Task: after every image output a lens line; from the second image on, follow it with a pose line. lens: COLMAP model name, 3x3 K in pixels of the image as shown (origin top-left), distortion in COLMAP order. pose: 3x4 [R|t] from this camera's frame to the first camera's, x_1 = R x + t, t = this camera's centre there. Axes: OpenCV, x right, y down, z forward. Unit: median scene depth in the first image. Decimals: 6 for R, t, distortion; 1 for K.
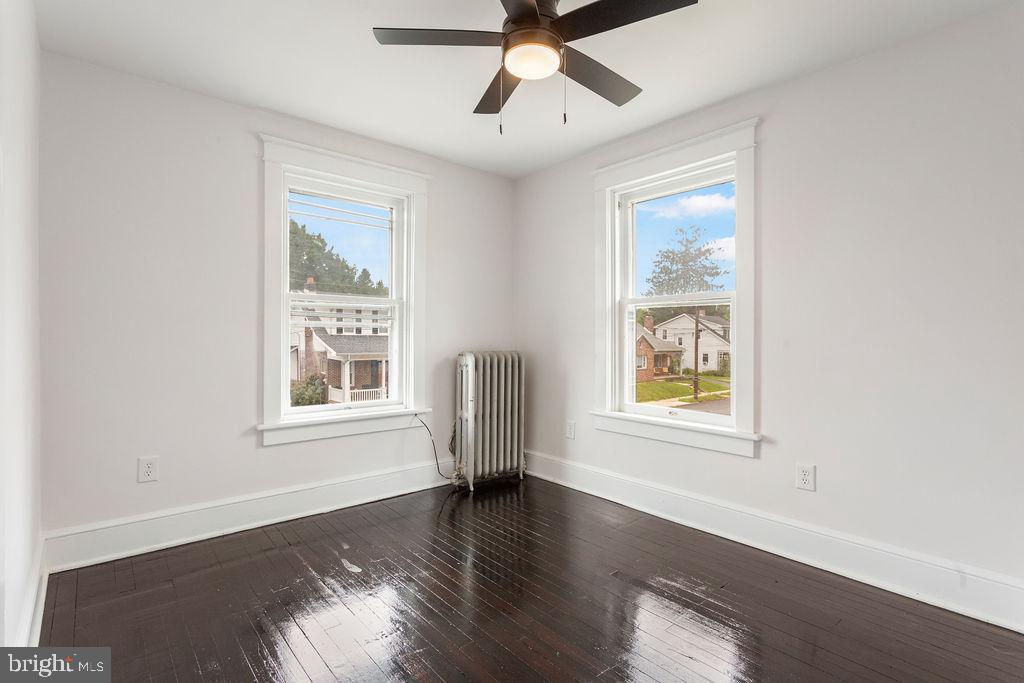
lens RADIAL K [[495.7, 0, 504.7], [0, 495.7, 336.7], [0, 0, 1]] dist [-0.001250, 0.000774]
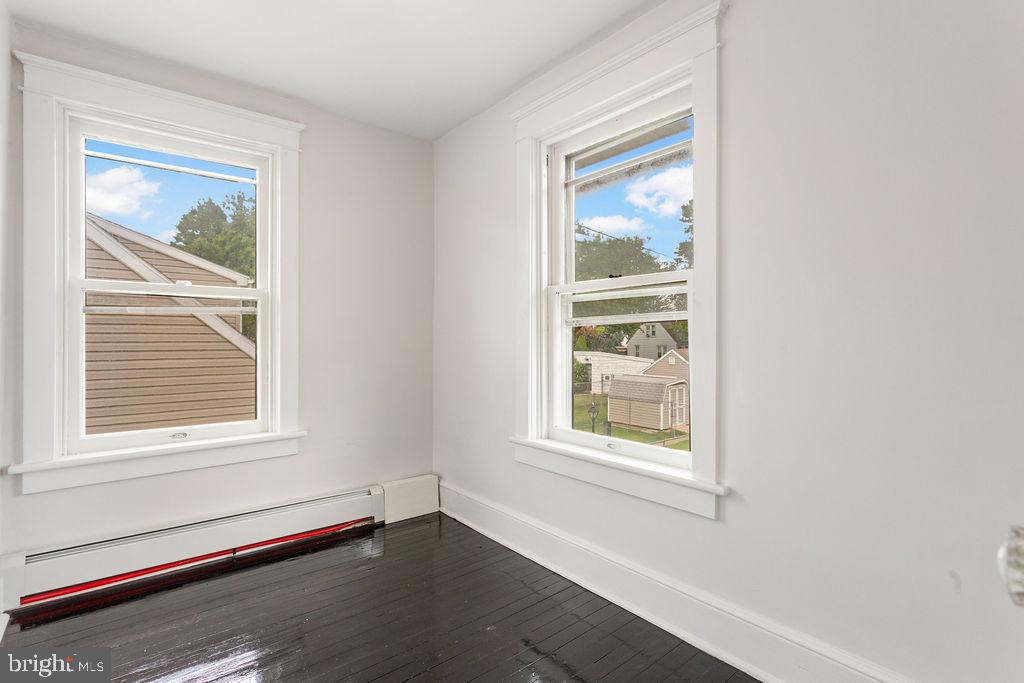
lens RADIAL K [[495.7, 0, 507.0], [0, 495.7, 339.9], [0, 0, 1]] dist [-0.001250, 0.000774]
pose [[0.999816, 0.000097, -0.019198, 0.193777], [0.000253, 0.999833, 0.018272, -0.012469], [0.019196, -0.018273, 0.999649, 0.270163]]
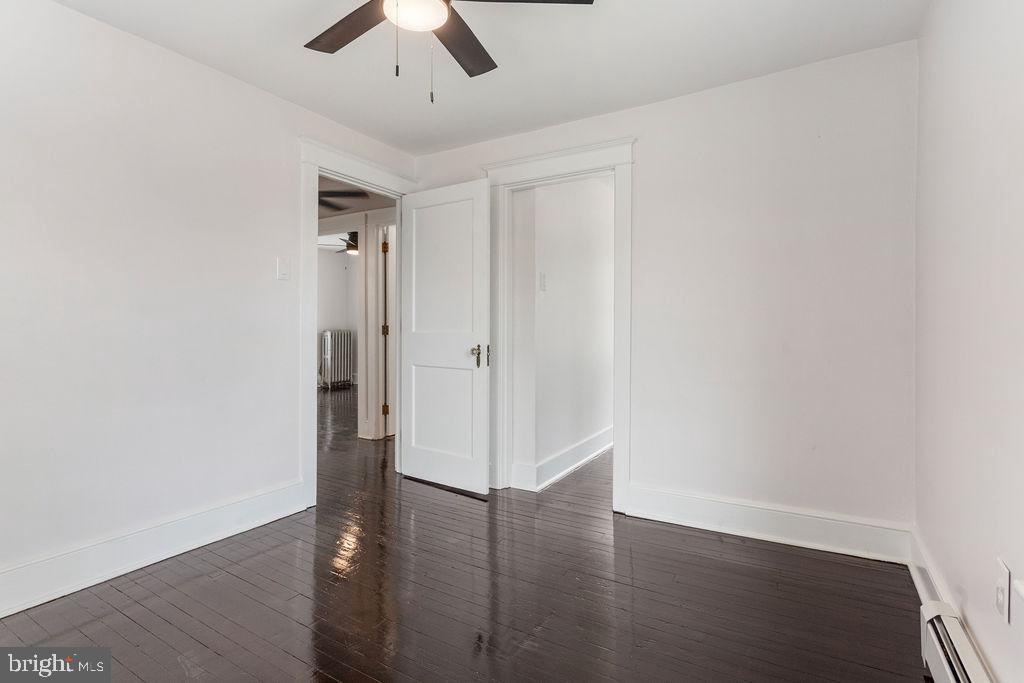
lens RADIAL K [[495.7, 0, 512.1], [0, 495.7, 340.2], [0, 0, 1]] dist [-0.001250, 0.000774]
pose [[0.953262, -0.005135, 0.302102, 0.059497], [-0.000897, 0.999803, 0.019825, 0.034229], [-0.302145, -0.019170, 0.953069, -1.788997]]
